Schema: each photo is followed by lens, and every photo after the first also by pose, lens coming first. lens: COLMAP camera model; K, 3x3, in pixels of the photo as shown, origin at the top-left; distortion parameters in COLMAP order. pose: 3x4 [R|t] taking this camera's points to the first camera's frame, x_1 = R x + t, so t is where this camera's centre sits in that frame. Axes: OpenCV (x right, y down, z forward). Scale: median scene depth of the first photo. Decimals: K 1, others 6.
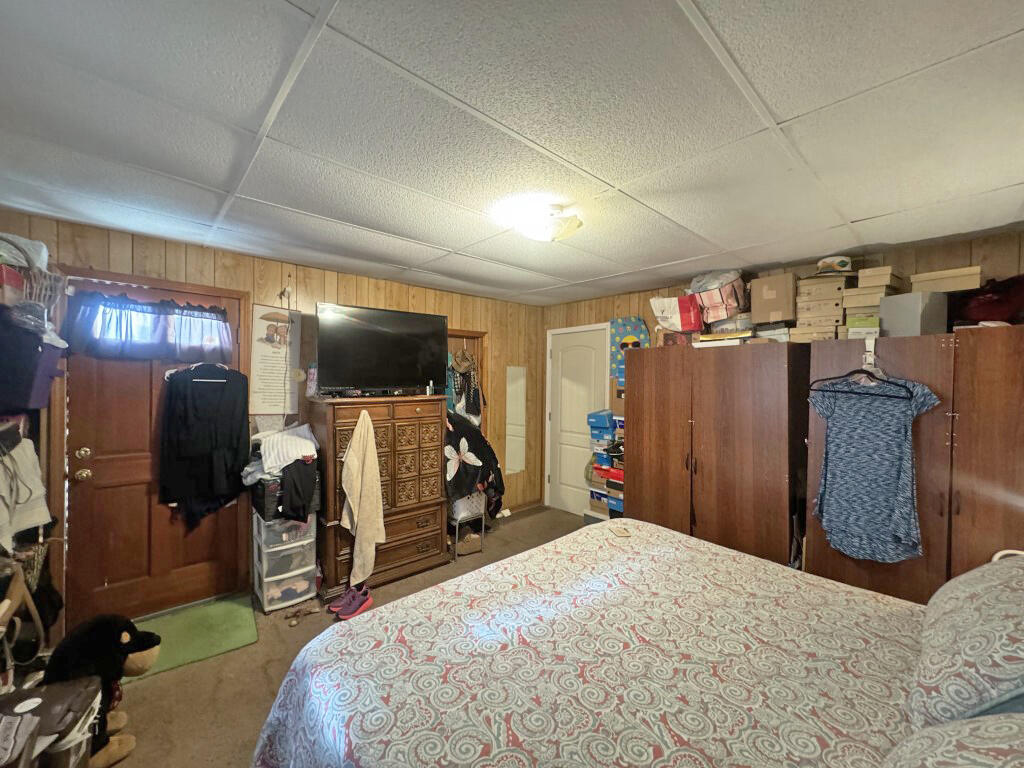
lens RADIAL K [[413.4, 0, 512.0], [0, 413.4, 384.0], [0, 0, 1]] dist [-0.001775, 0.000184]
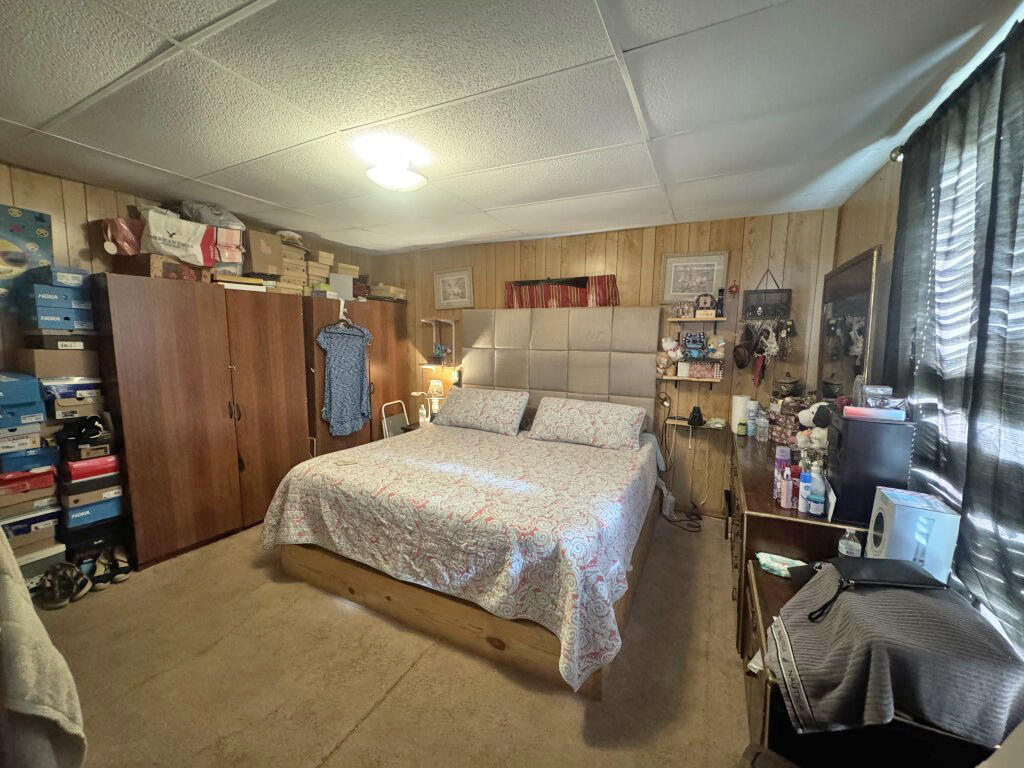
lens RADIAL K [[413.4, 0, 512.0], [0, 413.4, 384.0], [0, 0, 1]] dist [-0.001775, 0.000184]
pose [[-0.374517, -0.123130, 0.919008, -0.778947], [-0.008636, 0.991564, 0.129331, 0.000810], [-0.927180, 0.040500, -0.372421, 0.857816]]
